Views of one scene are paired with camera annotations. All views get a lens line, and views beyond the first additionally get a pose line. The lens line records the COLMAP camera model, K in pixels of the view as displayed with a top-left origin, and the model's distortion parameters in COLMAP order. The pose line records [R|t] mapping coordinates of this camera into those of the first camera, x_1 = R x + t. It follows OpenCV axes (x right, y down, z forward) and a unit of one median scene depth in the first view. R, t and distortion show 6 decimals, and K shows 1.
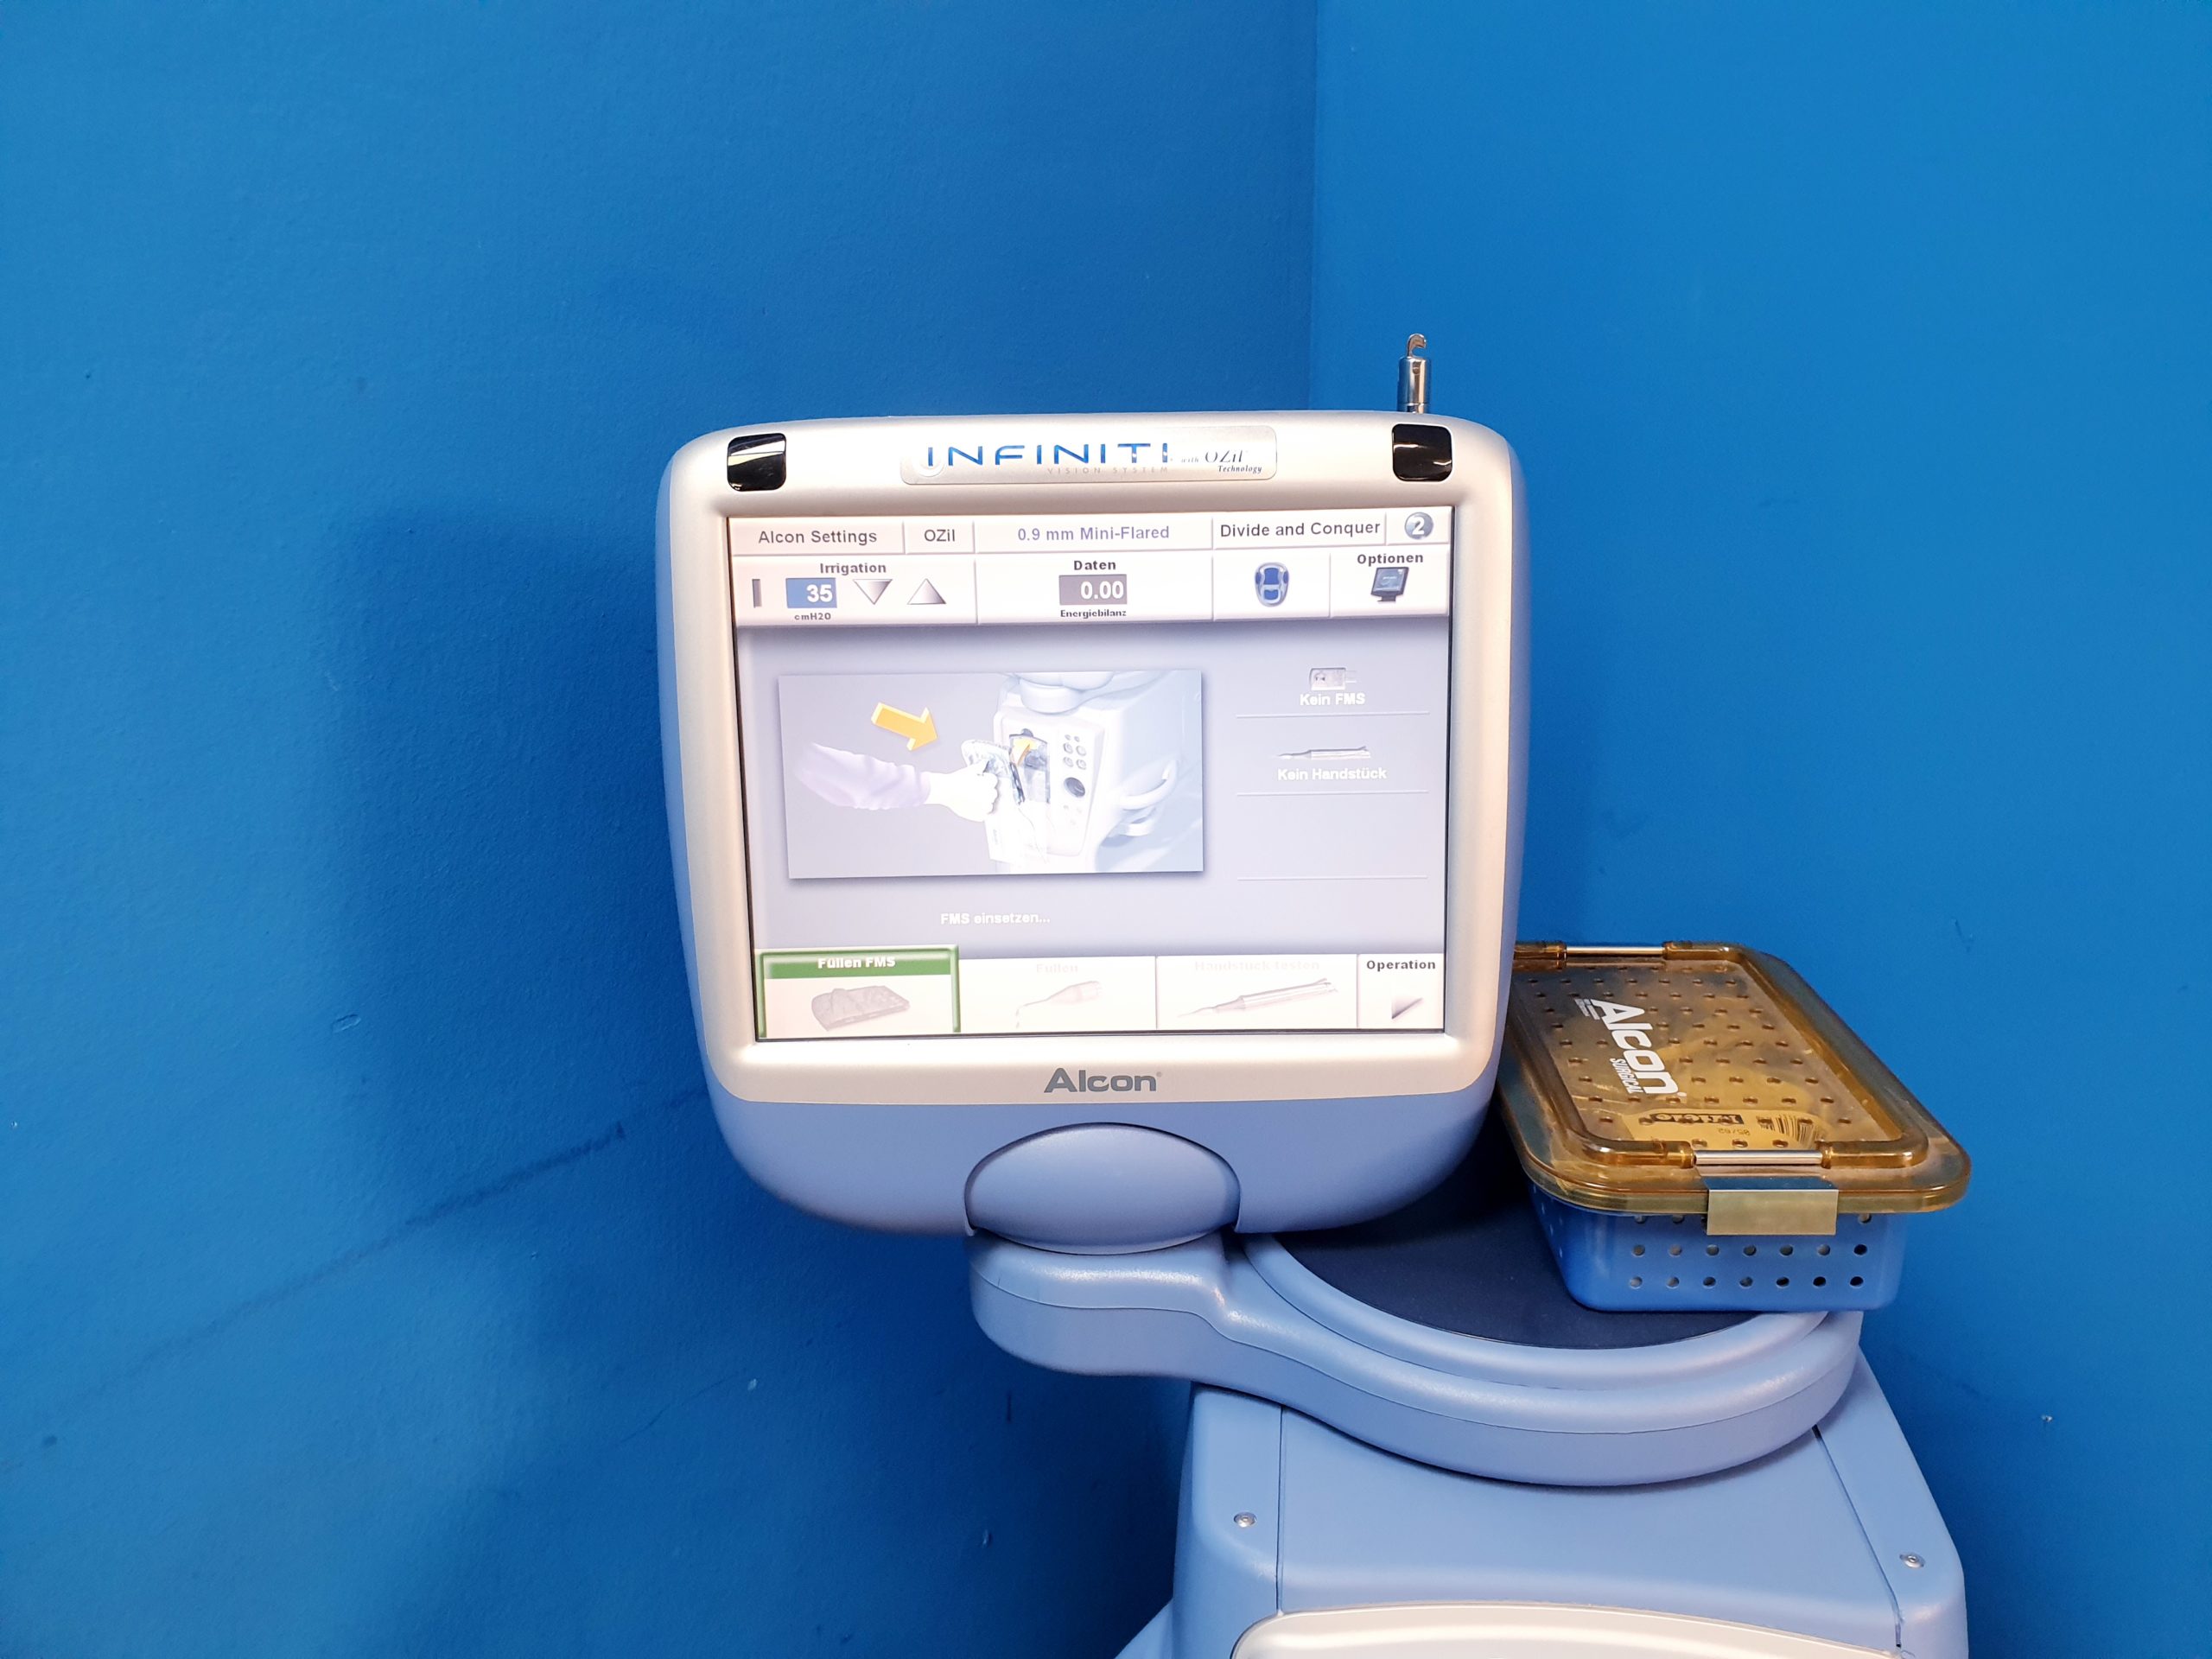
lens RADIAL K [[1754.5, 0, 1129.3], [0, 1754.5, 802.5], [0, 0, 1]] dist [-0.007316, 0.029159]
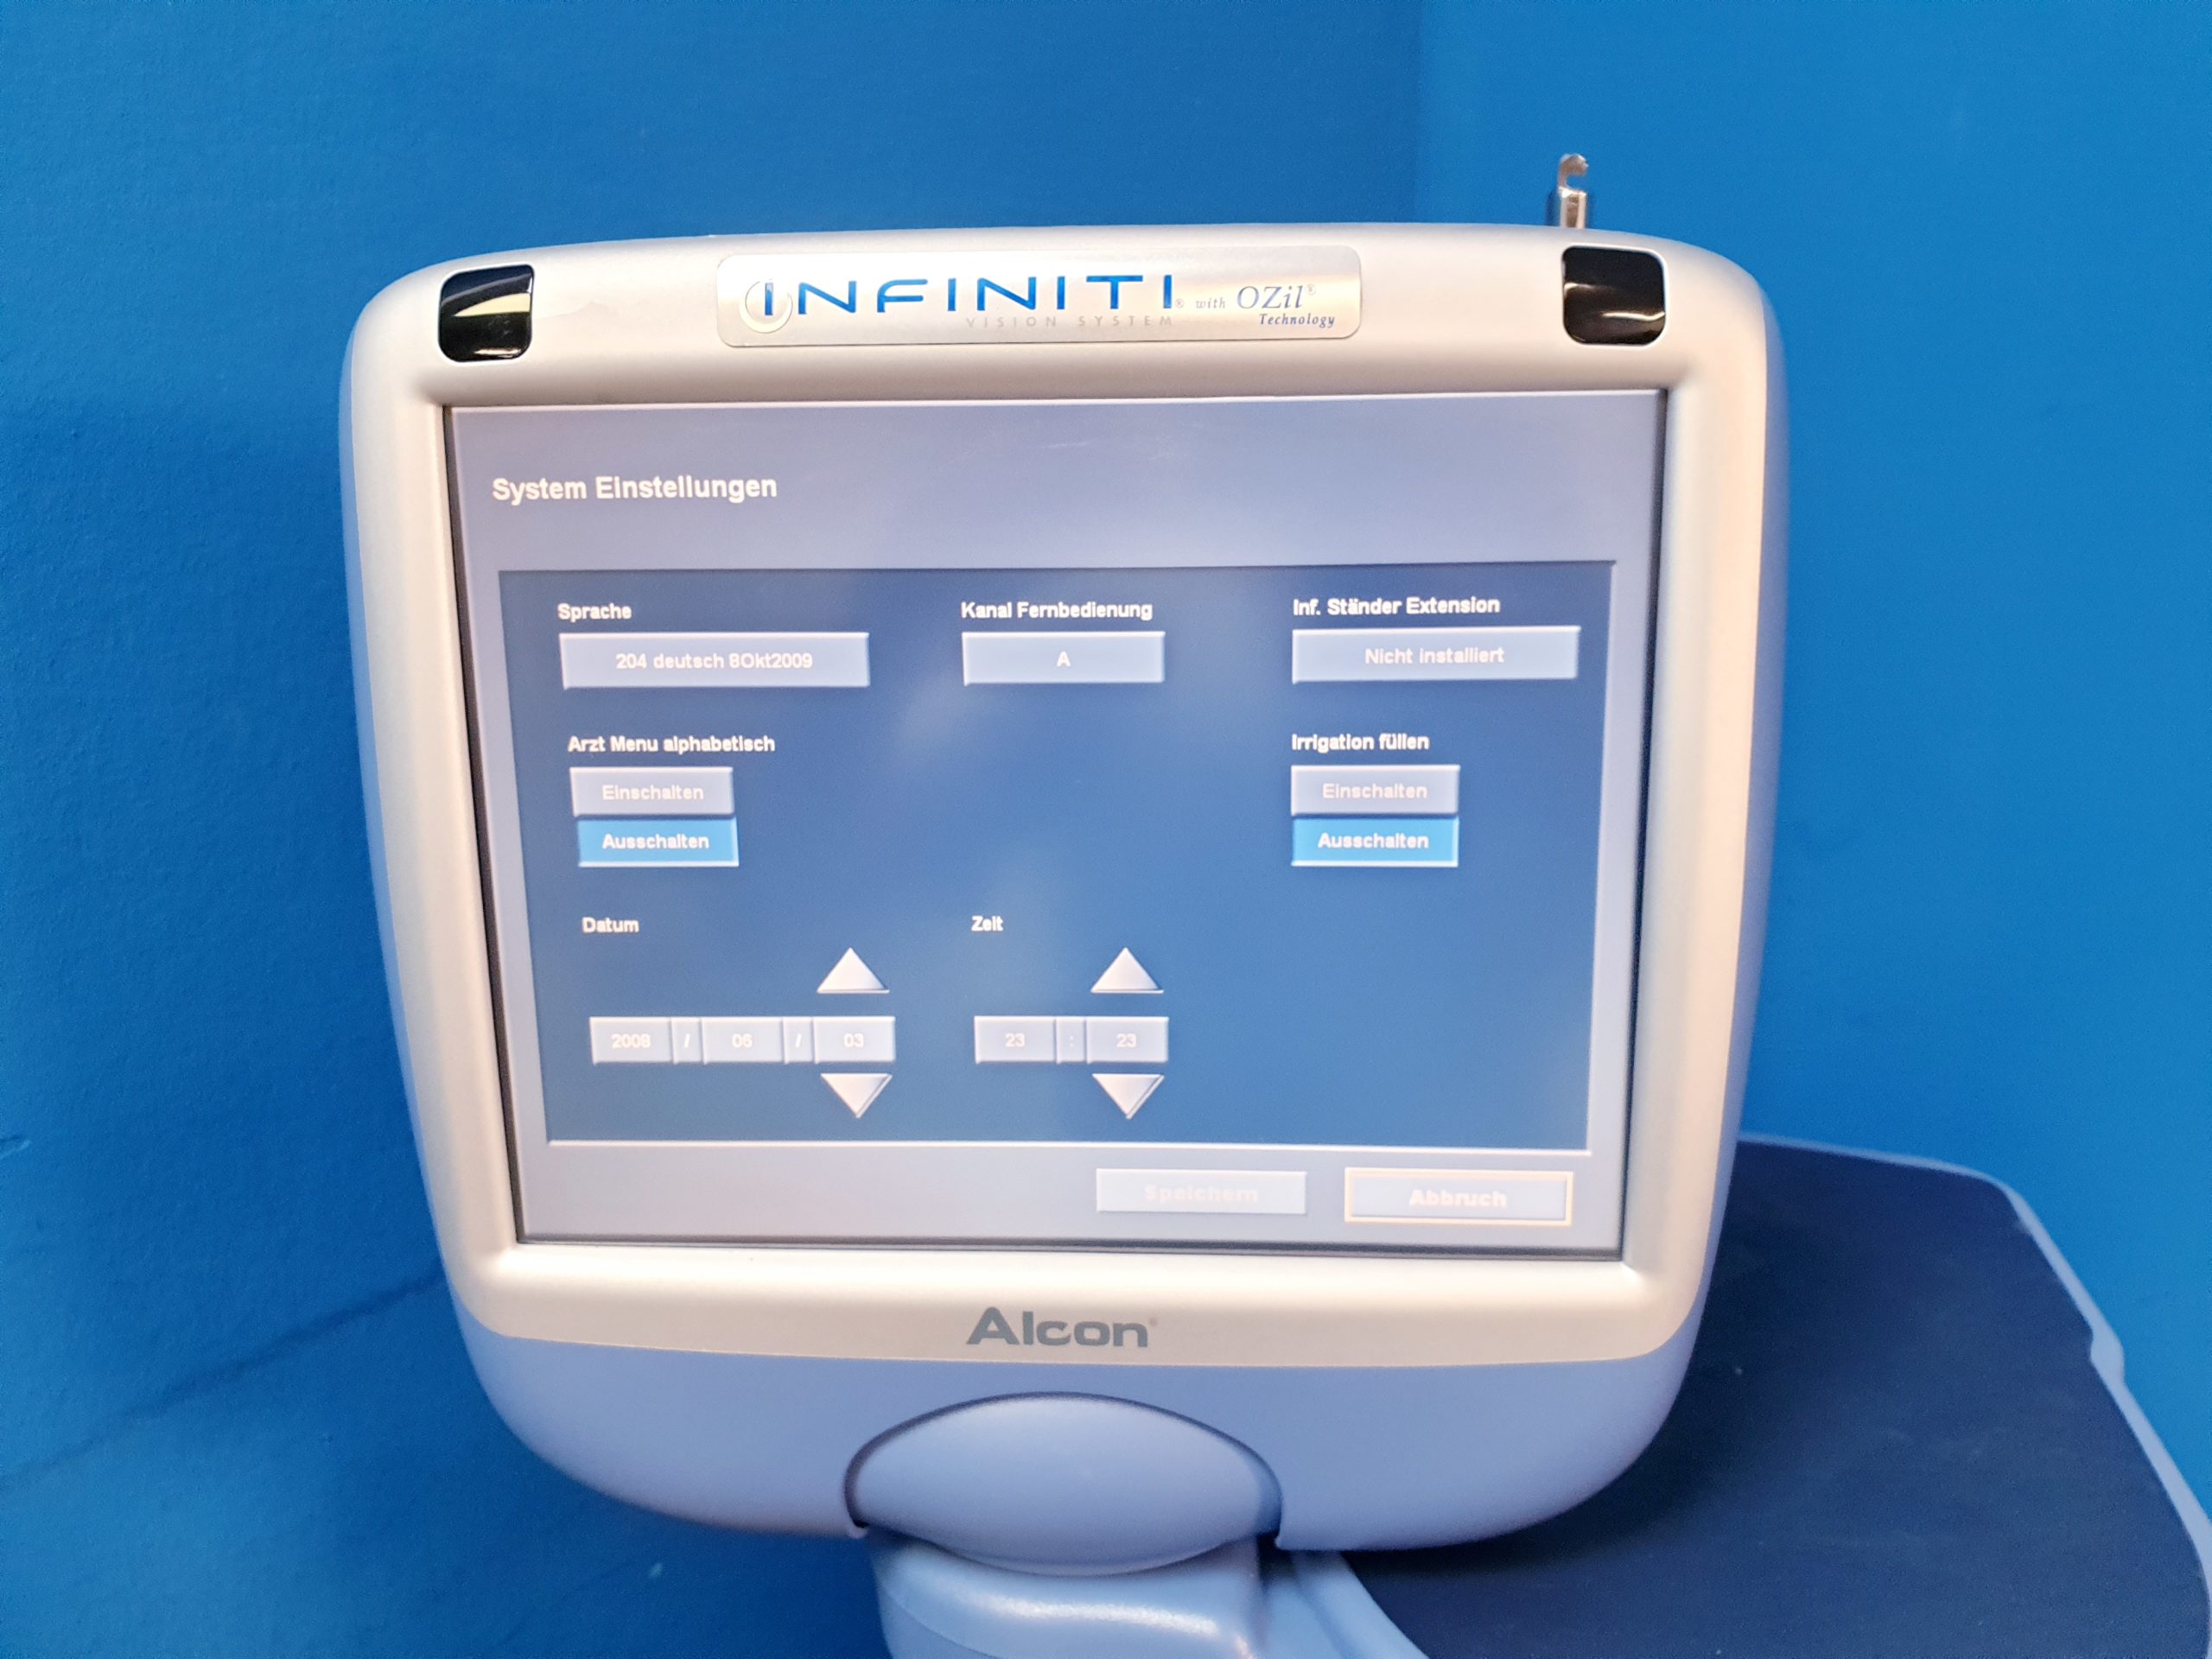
lens RADIAL K [[1754.5, 0, 1124.4], [0, 1754.5, 806.7], [0, 0, 1]] dist [-0.007316, 0.029159]
pose [[0.998161, 0.015360, -0.058642, 0.040741], [-0.013120, 0.999176, 0.038398, -0.049119], [0.059183, -0.037558, 0.997540, 0.395589]]
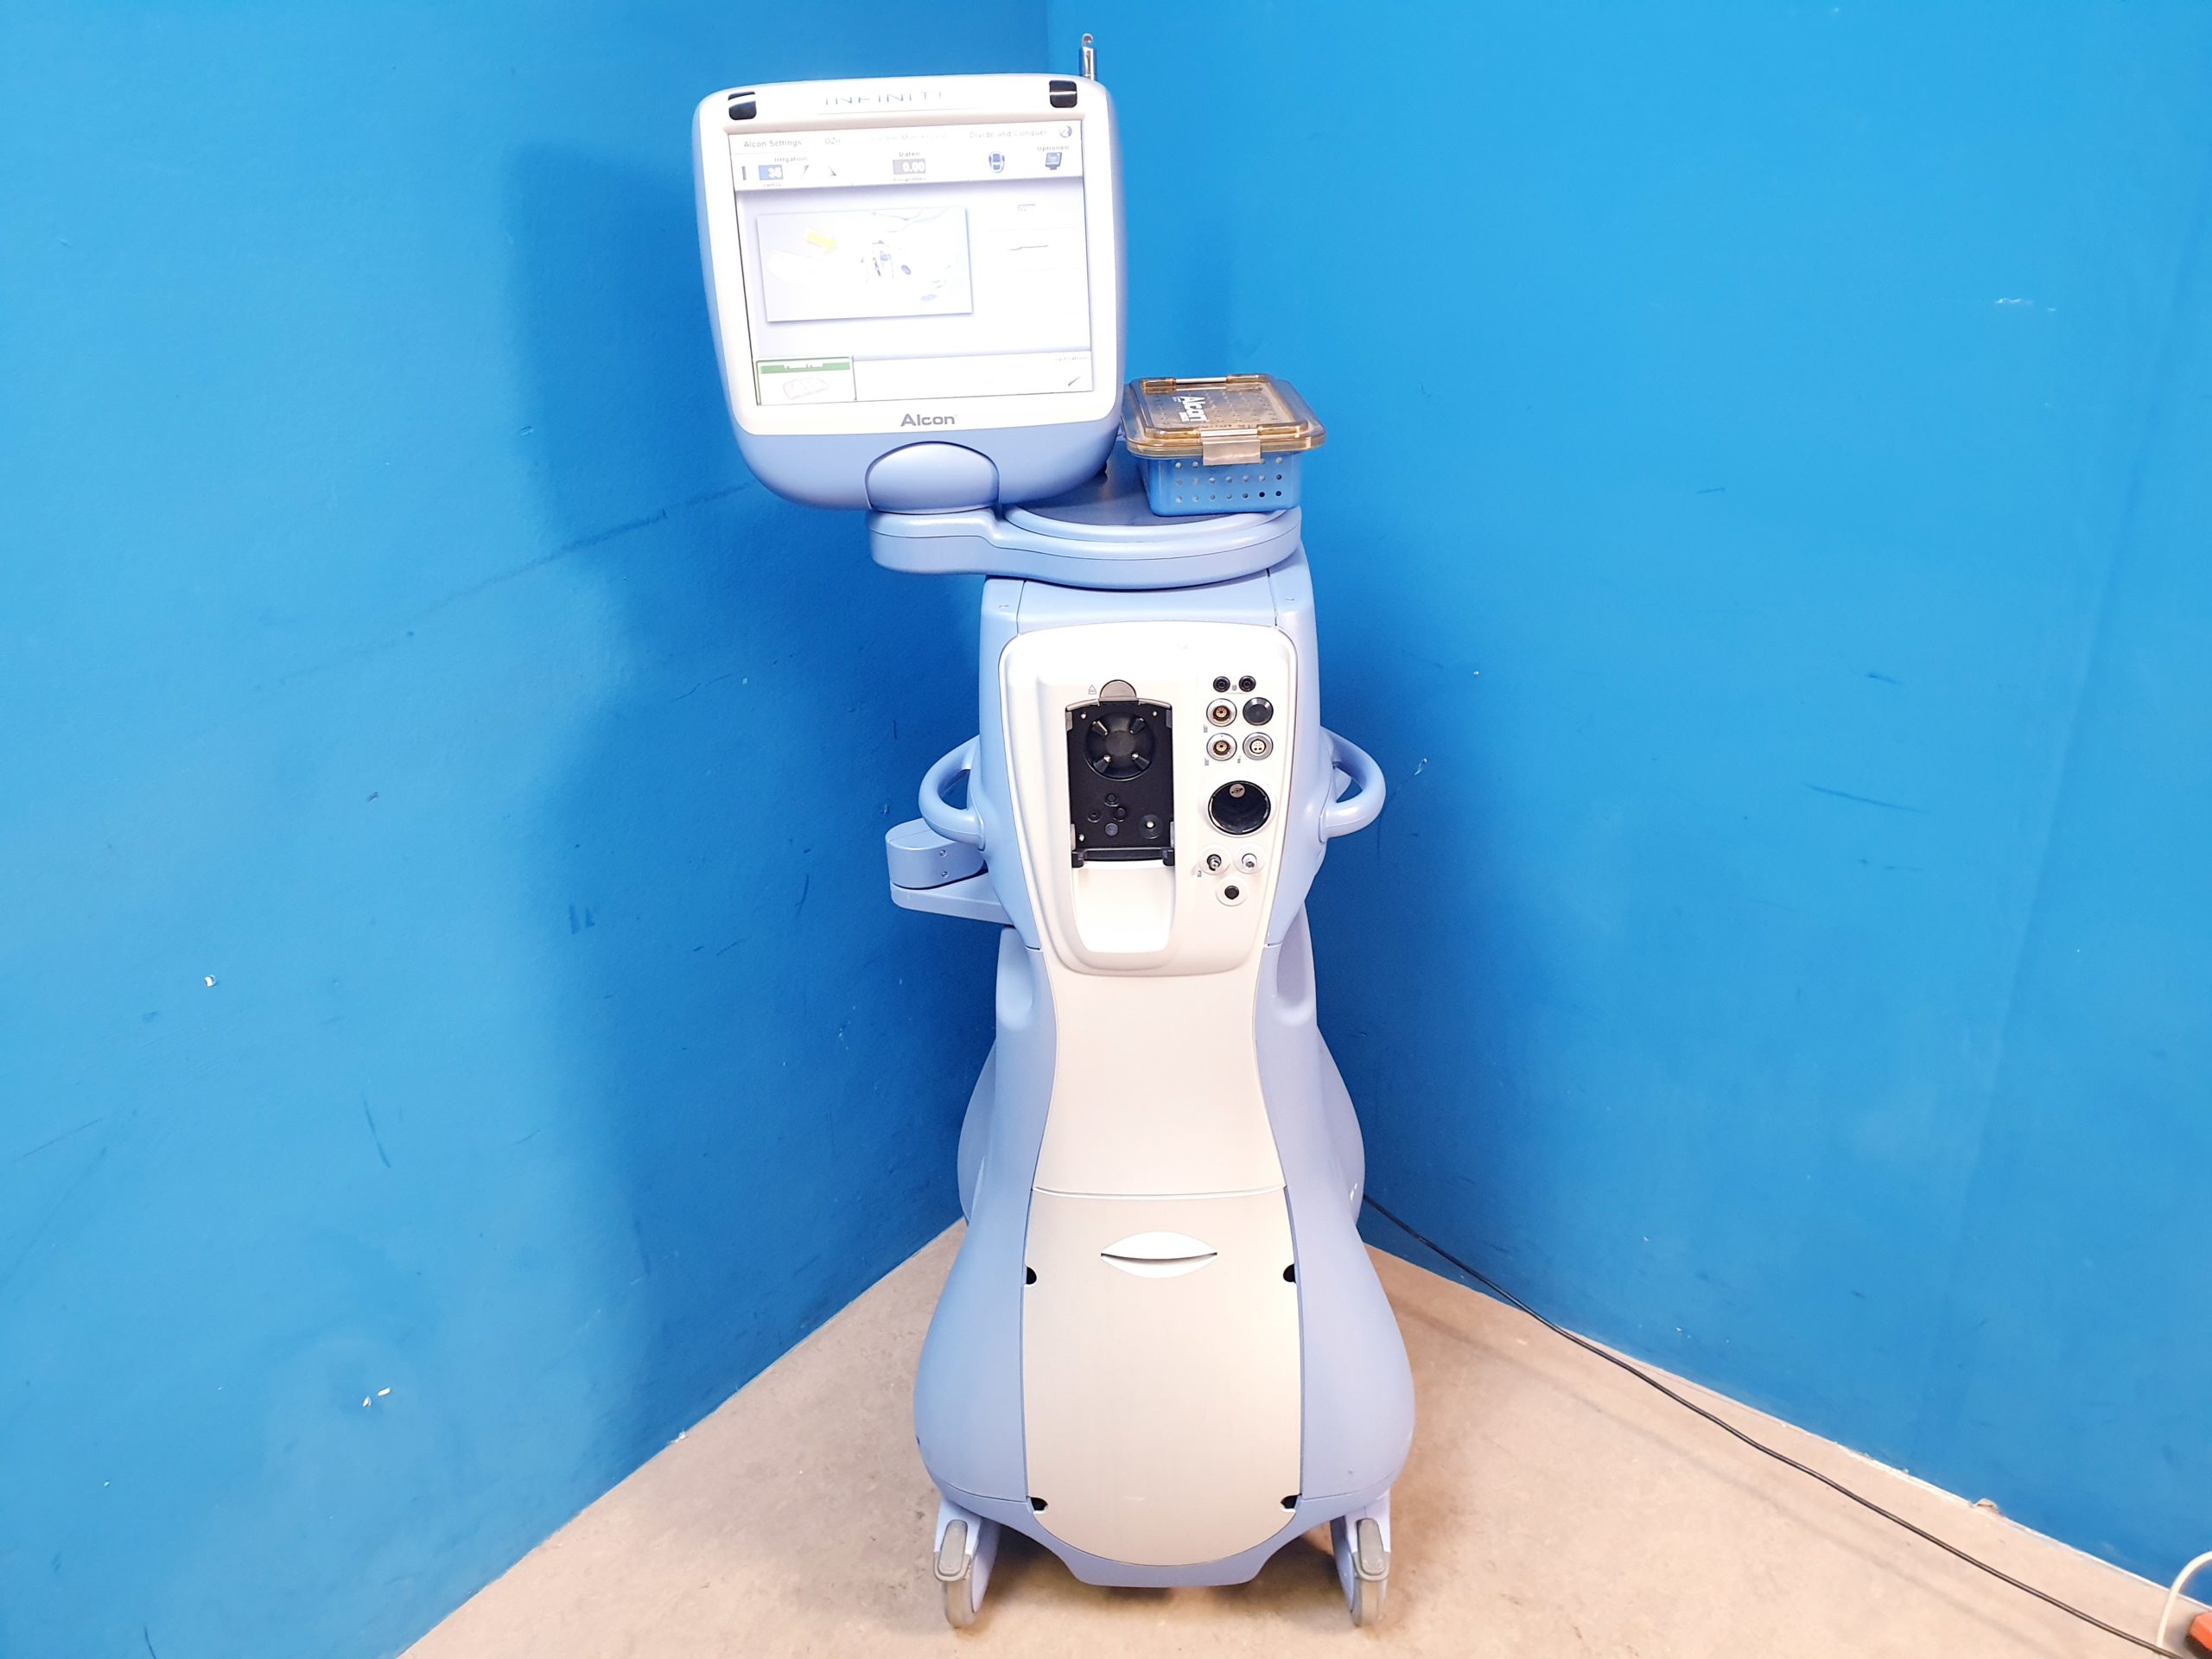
lens RADIAL K [[1754.5, 0, 1115.5], [0, 1754.5, 818.8], [0, 0, 1]] dist [-0.007316, 0.029159]
pose [[0.996745, -0.047607, 0.065057, 0.048658], [0.036812, 0.986741, 0.158076, 0.307471], [-0.071720, -0.155166, 0.985281, -1.130043]]
